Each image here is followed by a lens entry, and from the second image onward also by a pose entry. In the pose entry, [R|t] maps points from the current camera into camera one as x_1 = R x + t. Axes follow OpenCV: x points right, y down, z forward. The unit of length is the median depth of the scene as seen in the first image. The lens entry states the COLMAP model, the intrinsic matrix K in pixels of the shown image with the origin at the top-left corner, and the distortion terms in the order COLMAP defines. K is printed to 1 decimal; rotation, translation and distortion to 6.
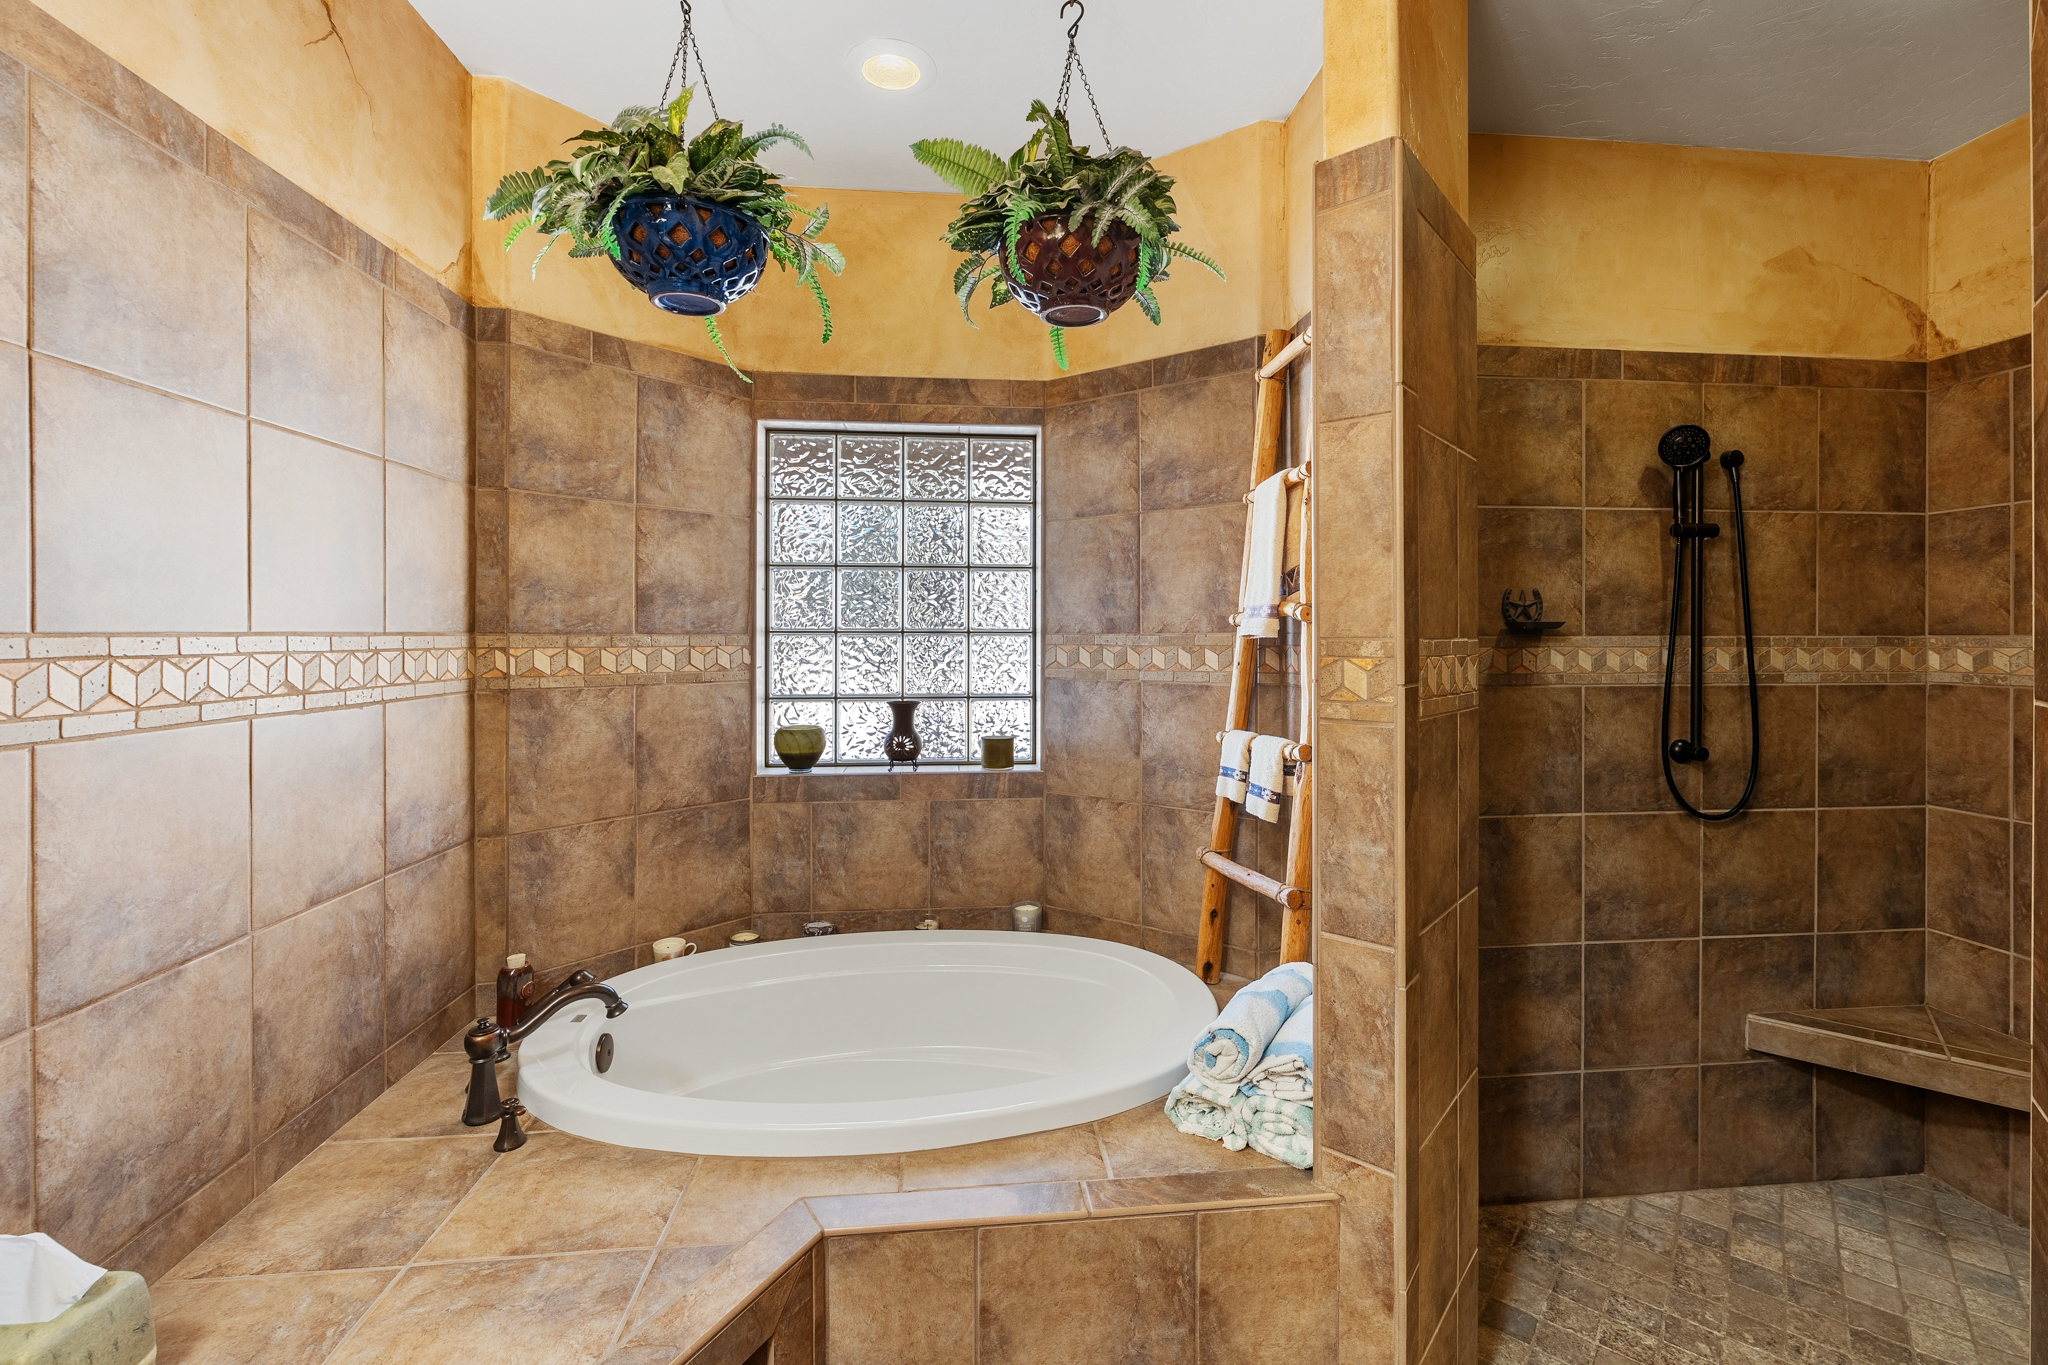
lens RADIAL K [[910.2, 0, 1034.2], [0, 910.2, 619.2], [0, 0, 1]] dist [0.004870, -0.001117]
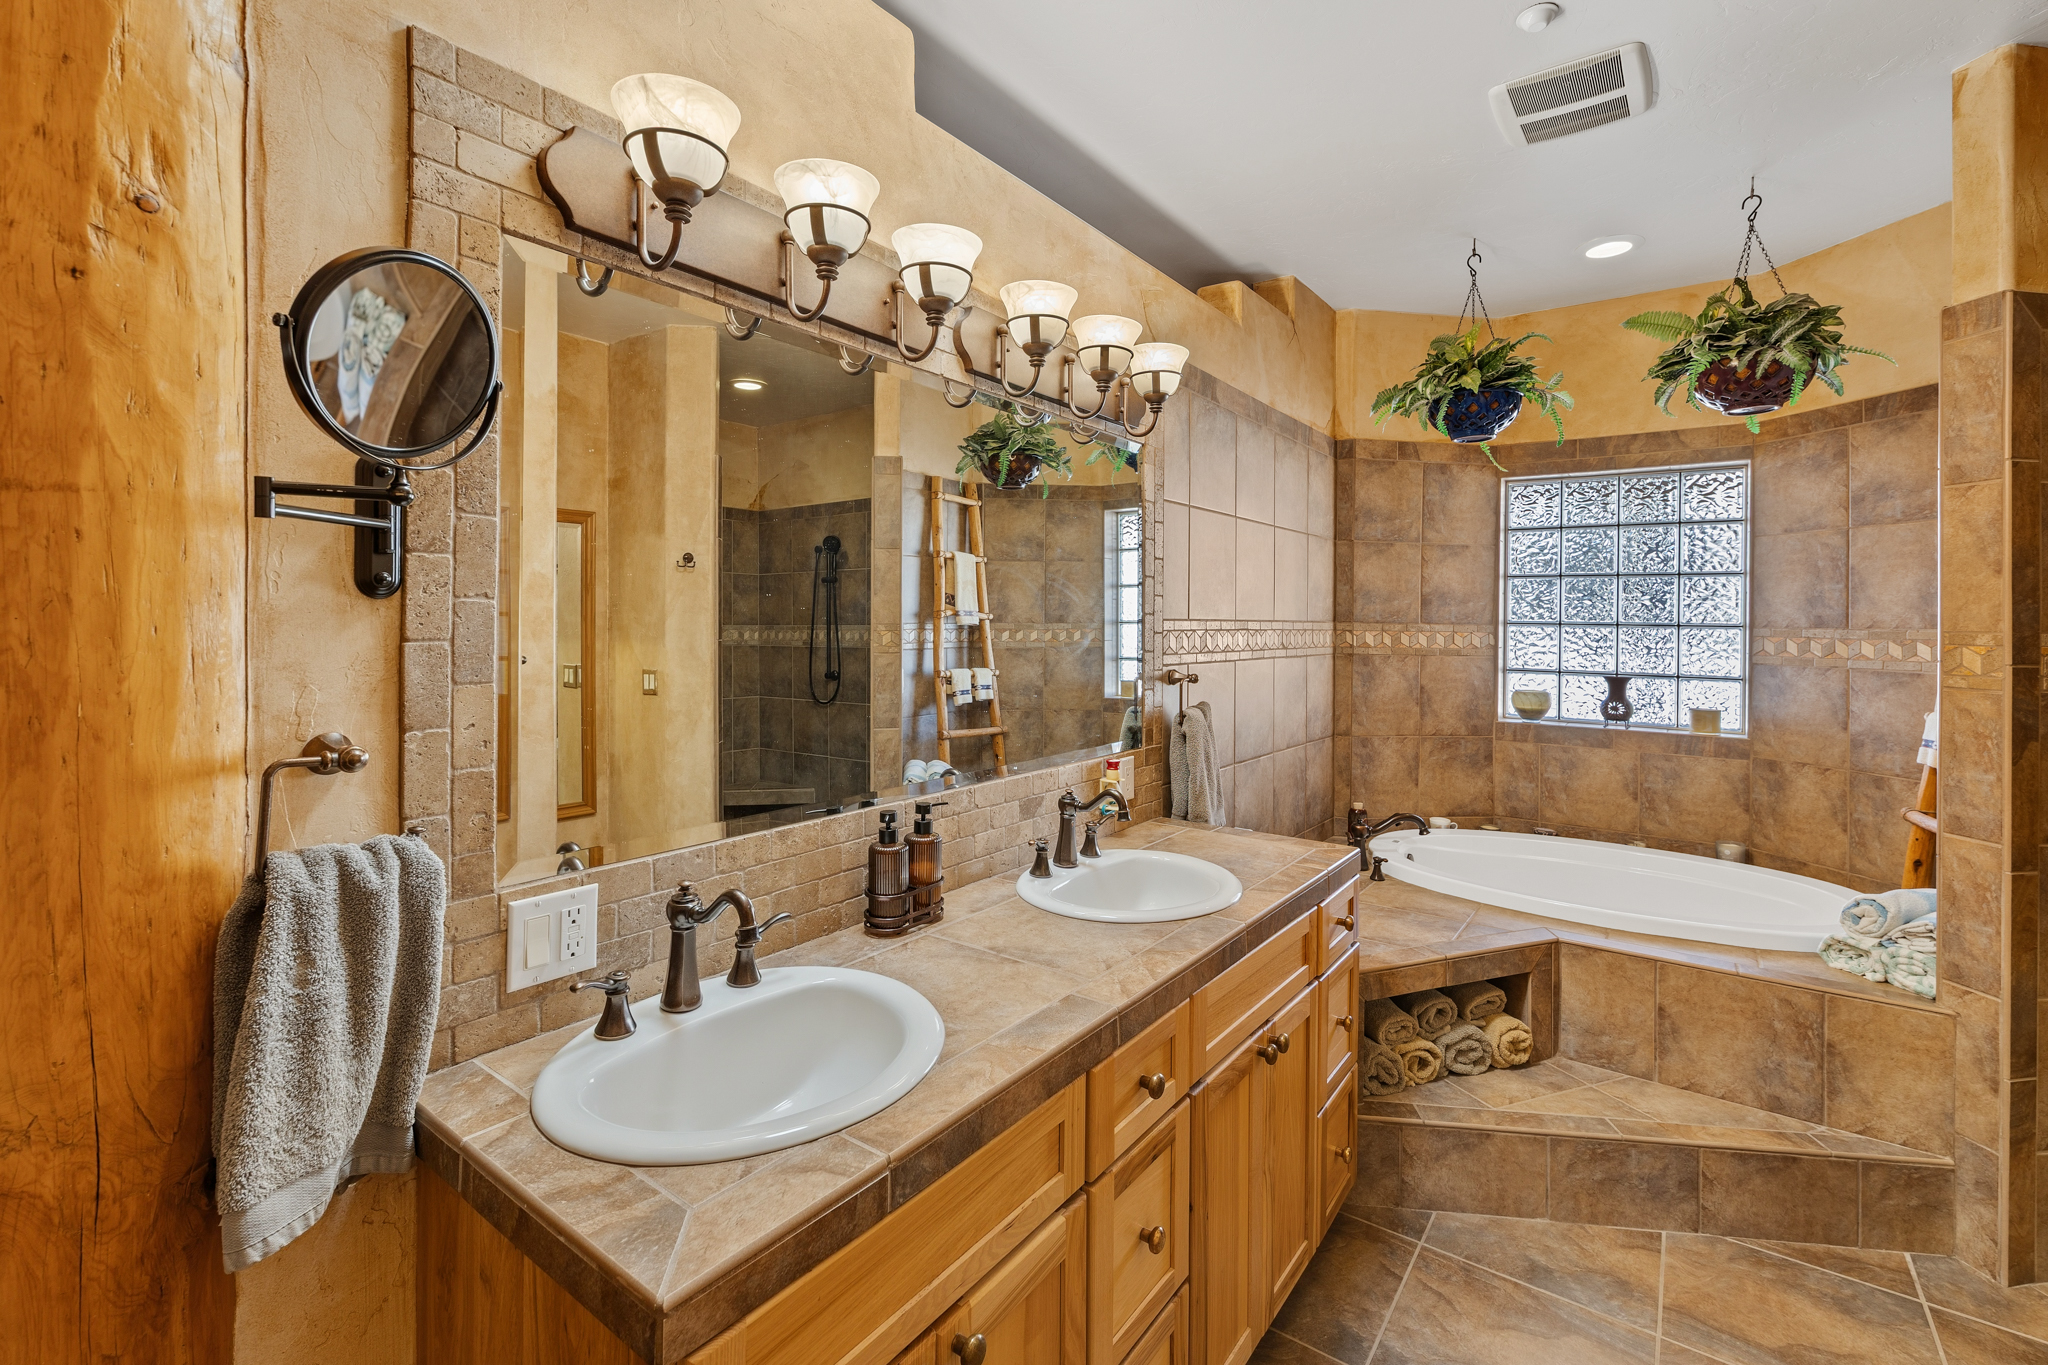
lens RADIAL K [[910.2, 0, 1034.2], [0, 910.2, 619.2], [0, 0, 1]] dist [0.004870, -0.001117]
pose [[0.748967, 0.009542, -0.662539, 0.114088], [-0.002905, 0.999934, 0.011117, -0.007095], [0.662601, -0.006402, 0.748945, -0.638010]]
